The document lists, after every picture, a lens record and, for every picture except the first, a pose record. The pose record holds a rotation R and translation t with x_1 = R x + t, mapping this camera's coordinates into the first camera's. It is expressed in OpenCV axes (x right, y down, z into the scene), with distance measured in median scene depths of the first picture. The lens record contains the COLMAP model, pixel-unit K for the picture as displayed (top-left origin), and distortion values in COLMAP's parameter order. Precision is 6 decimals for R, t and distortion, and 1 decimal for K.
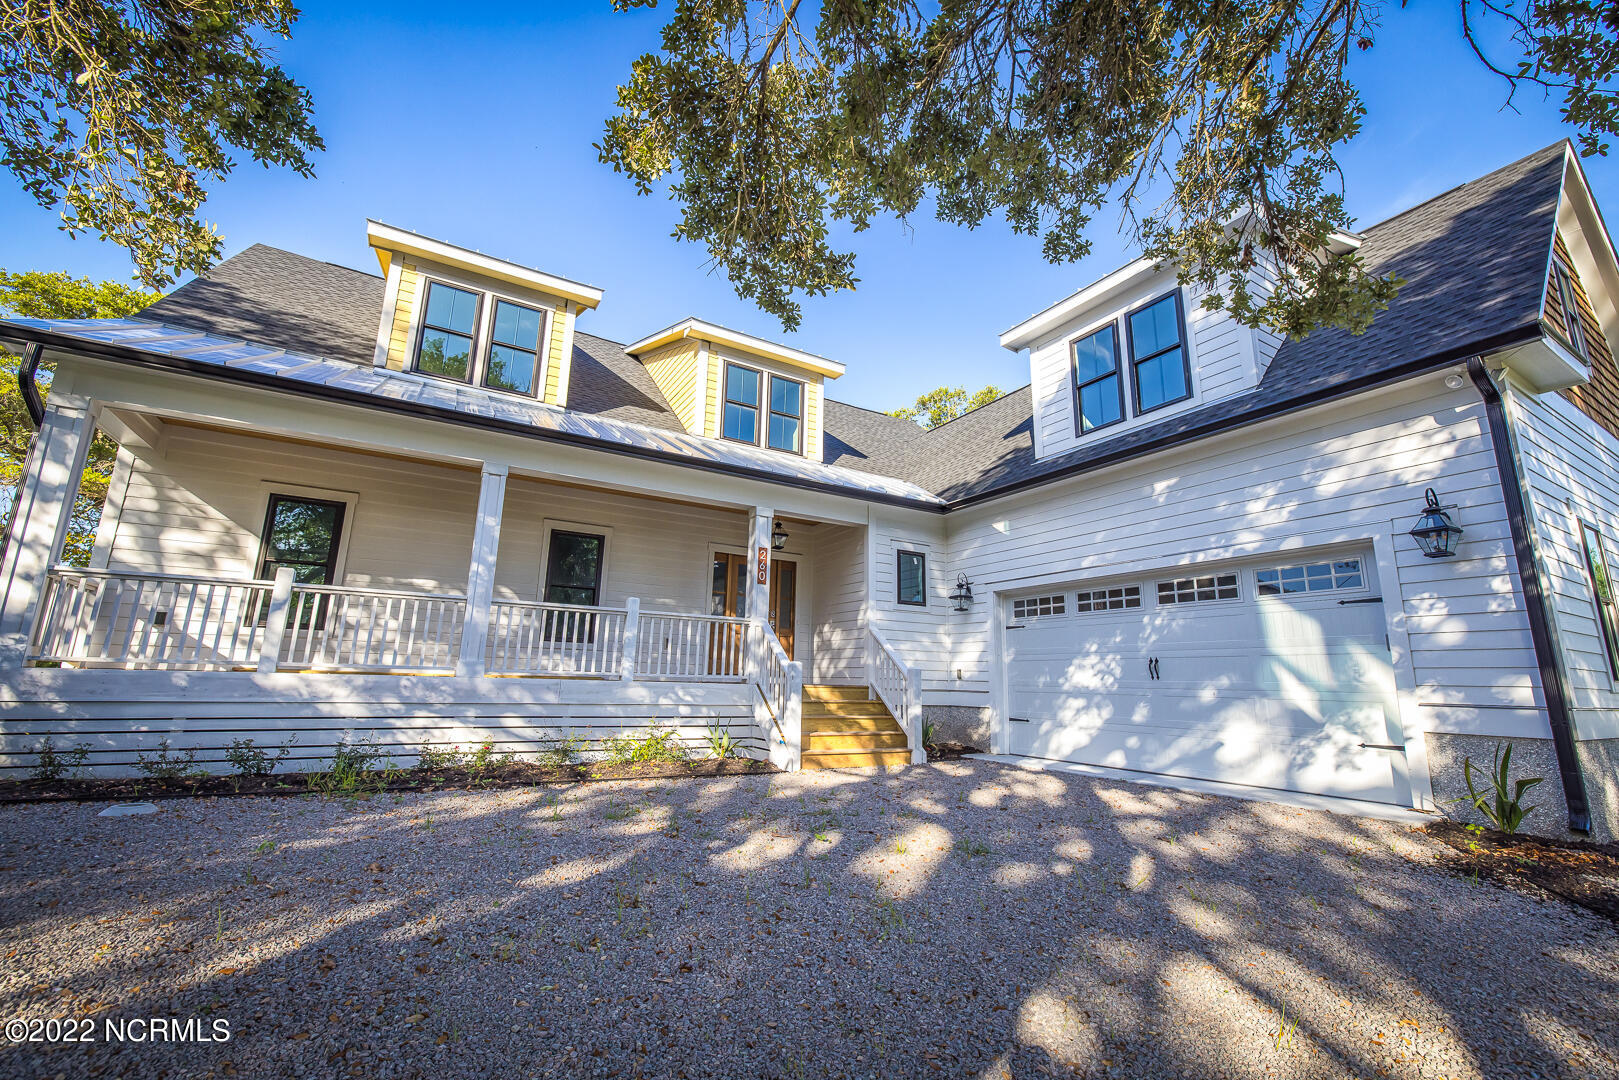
lens RADIAL K [[686.5, 0, 811.4], [0, 686.5, 540.6], [0, 0, 1]] dist [0.001310, -0.000116]
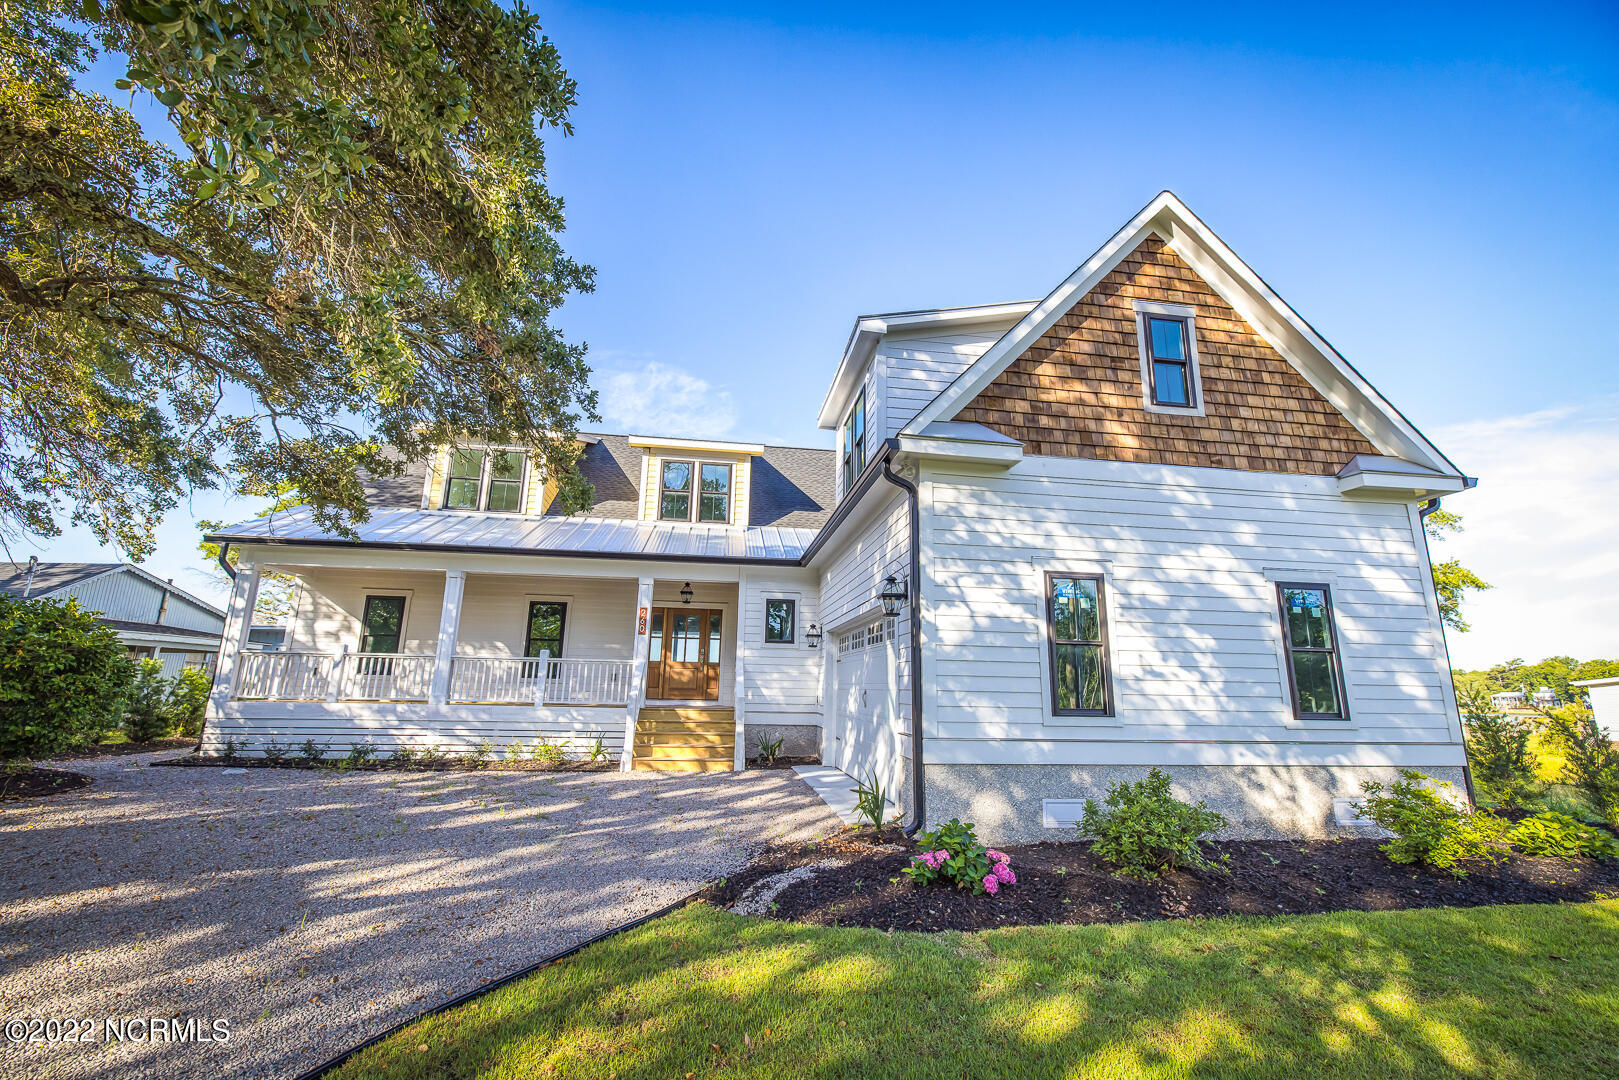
lens RADIAL K [[686.5, 0, 815.4], [0, 686.5, 531.6], [0, 0, 1]] dist [0.001310, -0.000116]
pose [[0.922201, -0.087433, -0.376698, 0.938718], [0.079171, 0.996160, -0.037392, -0.075146], [0.378521, 0.004659, 0.925581, -0.170604]]
